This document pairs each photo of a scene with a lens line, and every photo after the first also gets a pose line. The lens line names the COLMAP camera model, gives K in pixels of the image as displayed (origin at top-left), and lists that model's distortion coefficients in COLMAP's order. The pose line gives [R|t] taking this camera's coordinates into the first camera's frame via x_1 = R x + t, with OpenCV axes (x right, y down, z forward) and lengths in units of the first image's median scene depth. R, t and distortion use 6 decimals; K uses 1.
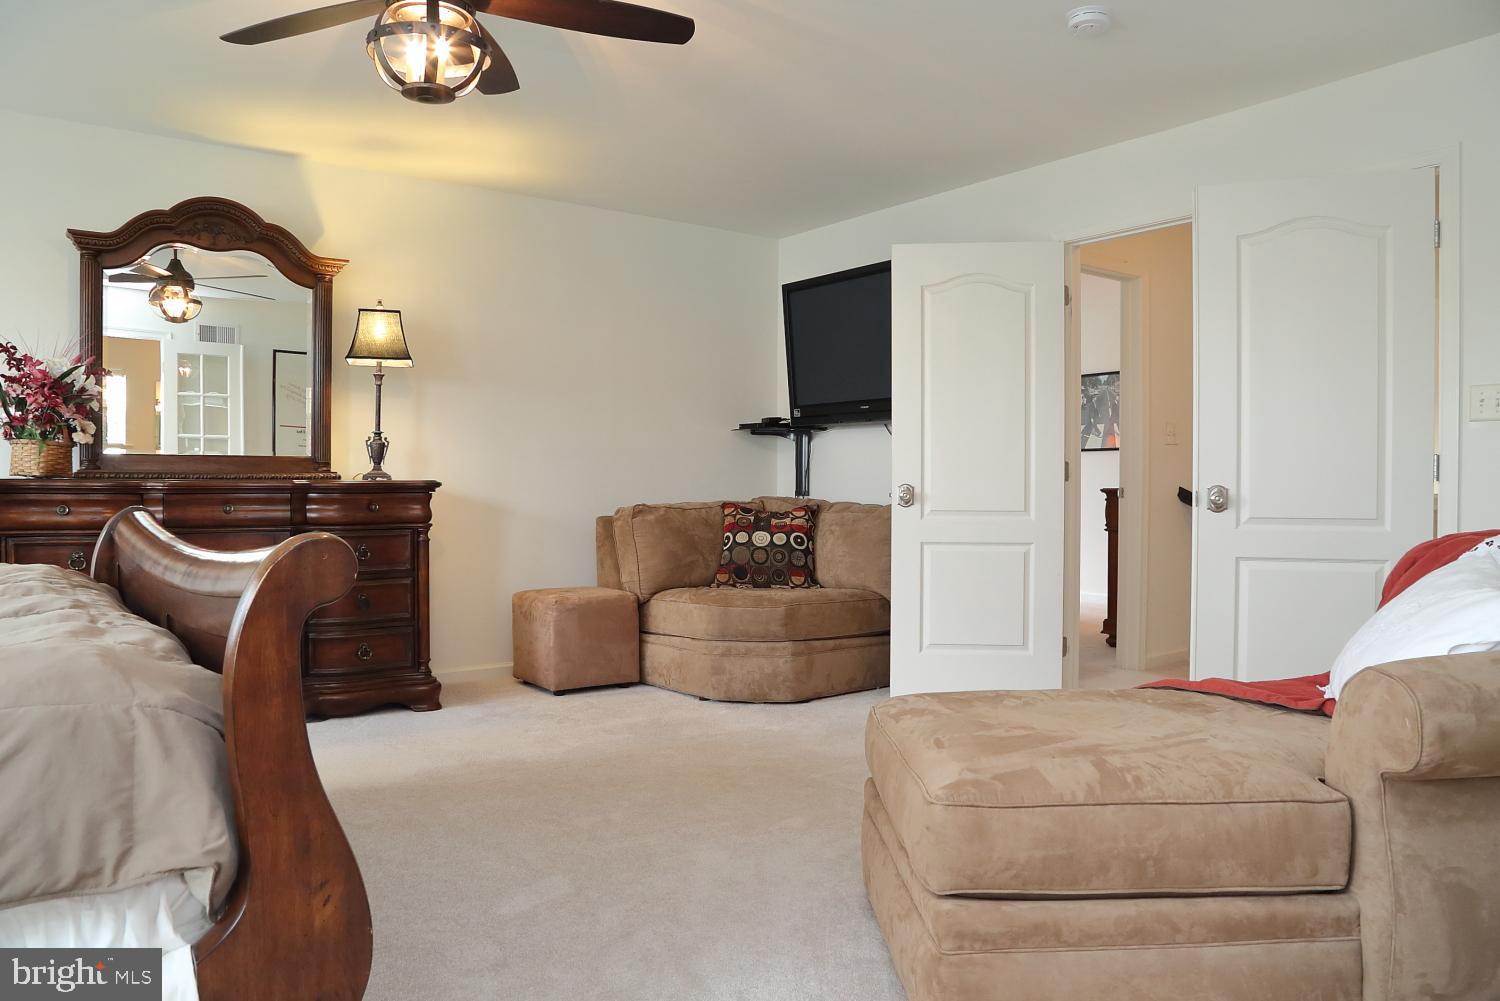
lens RADIAL K [[1040.7, 0, 749.9], [0, 1040.7, 508.6], [0, 0, 1]] dist [-0.121314, 0.073901]
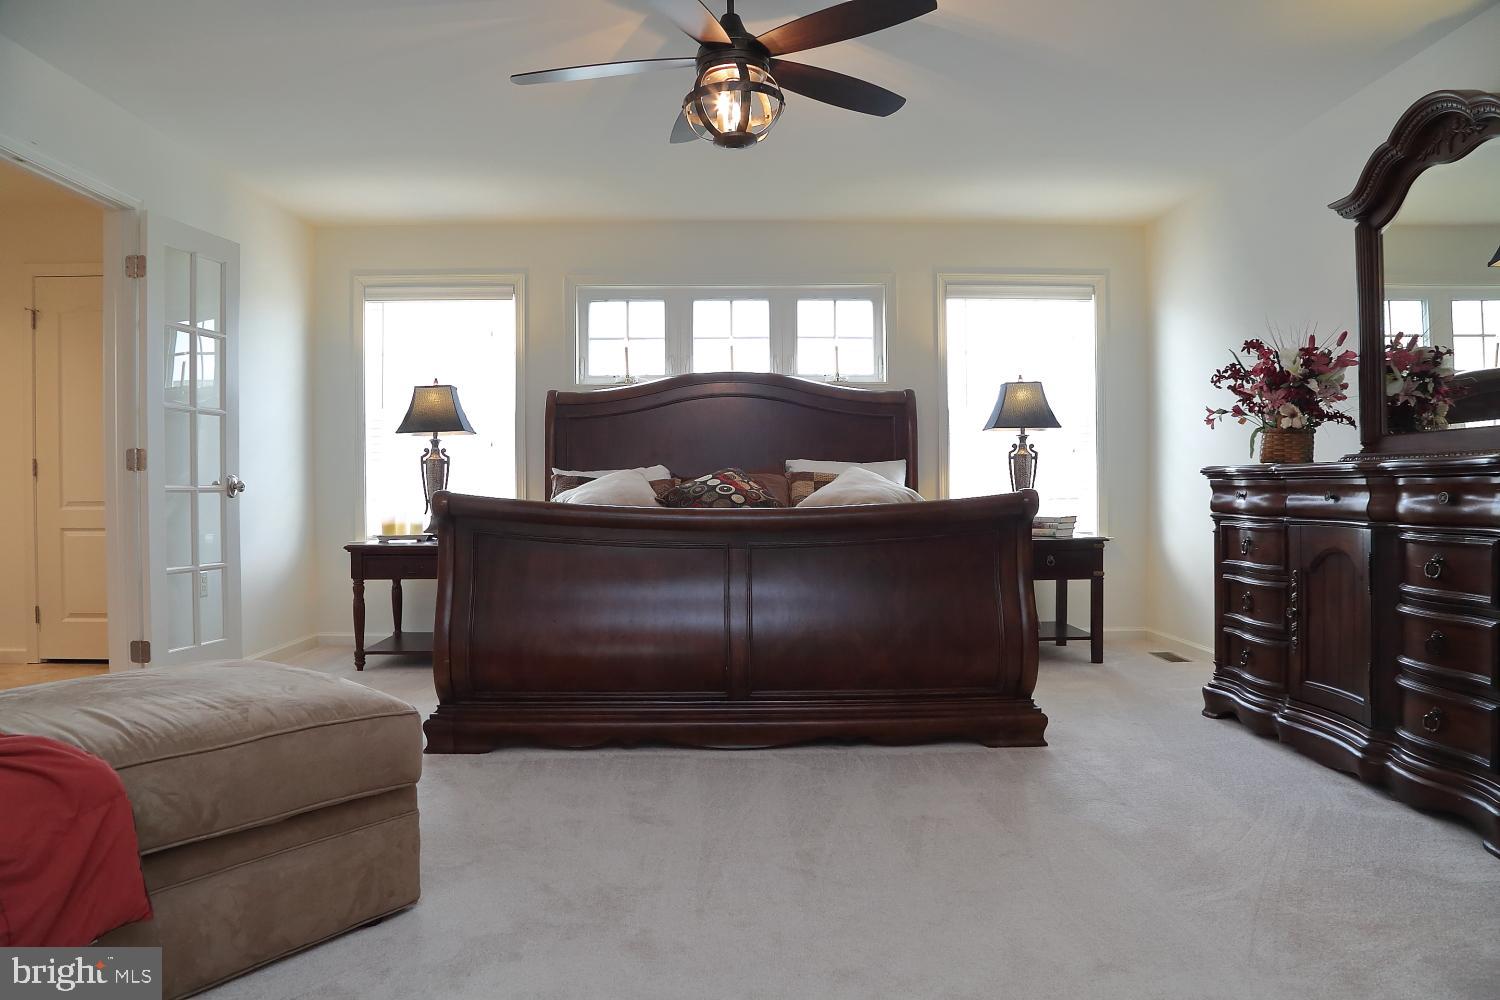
lens RADIAL K [[1040.7, 0, 749.9], [0, 1040.7, 508.1], [0, 0, 1]] dist [-0.121314, 0.073901]
pose [[-0.589220, 0.010979, -0.807898, 0.392525], [-0.017924, 0.999484, 0.026654, -0.003541], [0.807774, 0.030186, -0.588719, 1.023528]]
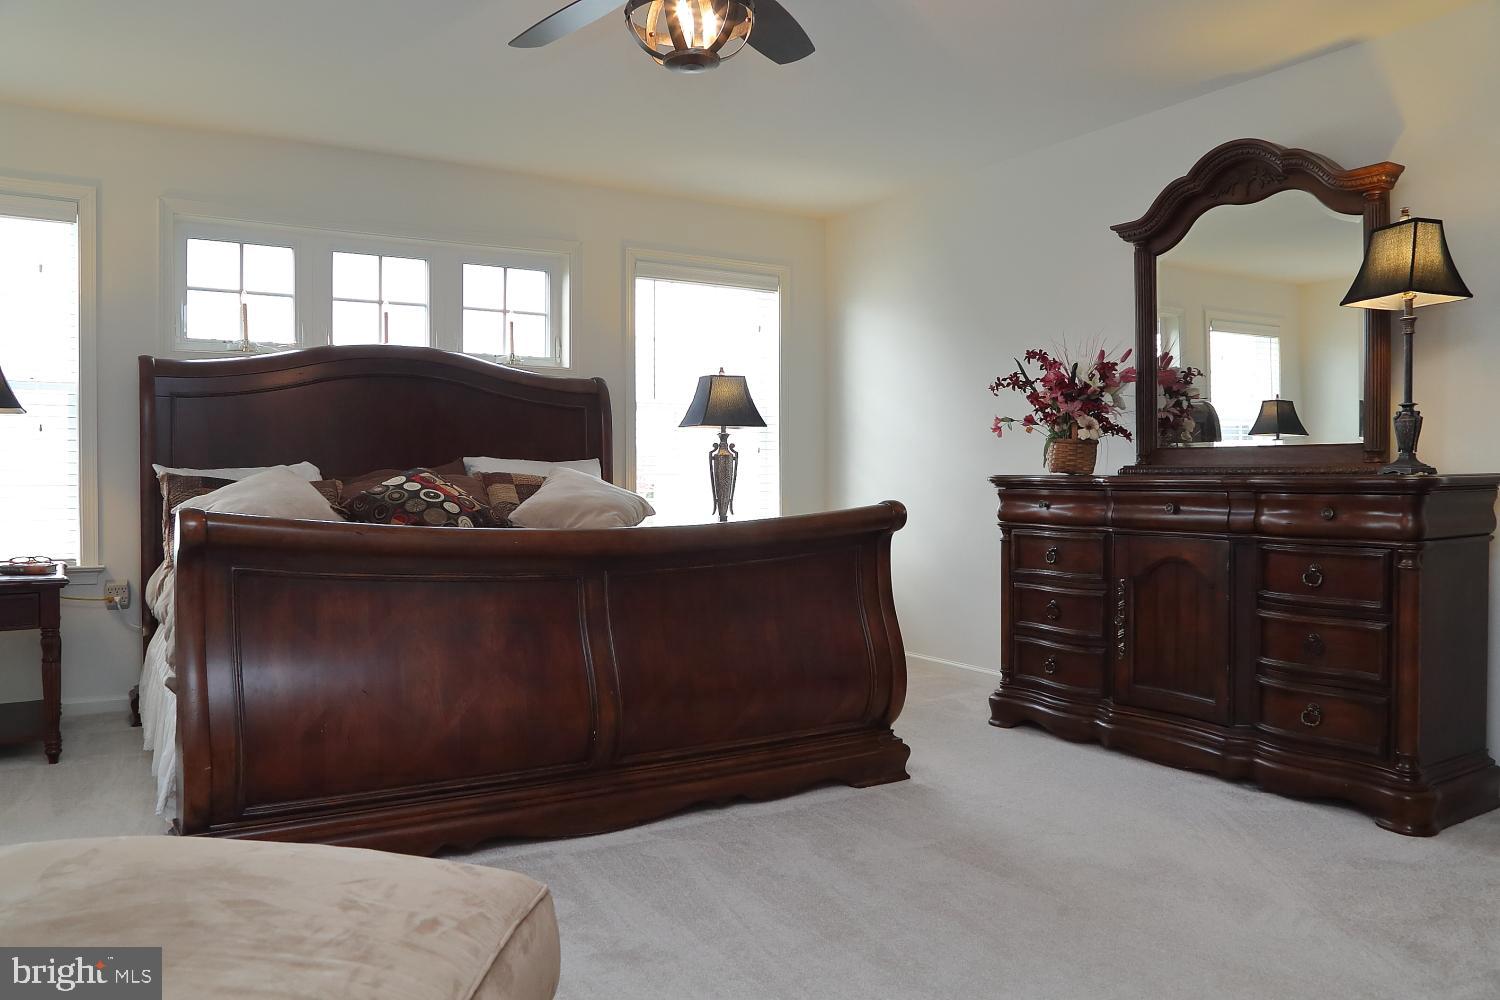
lens RADIAL K [[1104.9, 0, 750.0], [0, 1104.9, 500.0], [0, 0, 1]] dist [-0.074706, 0.008489]
pose [[-0.092936, 0.015652, -0.995549, 0.411053], [-0.024925, 0.999527, 0.018042, -0.014037], [0.995360, 0.026491, -0.092502, 0.677605]]
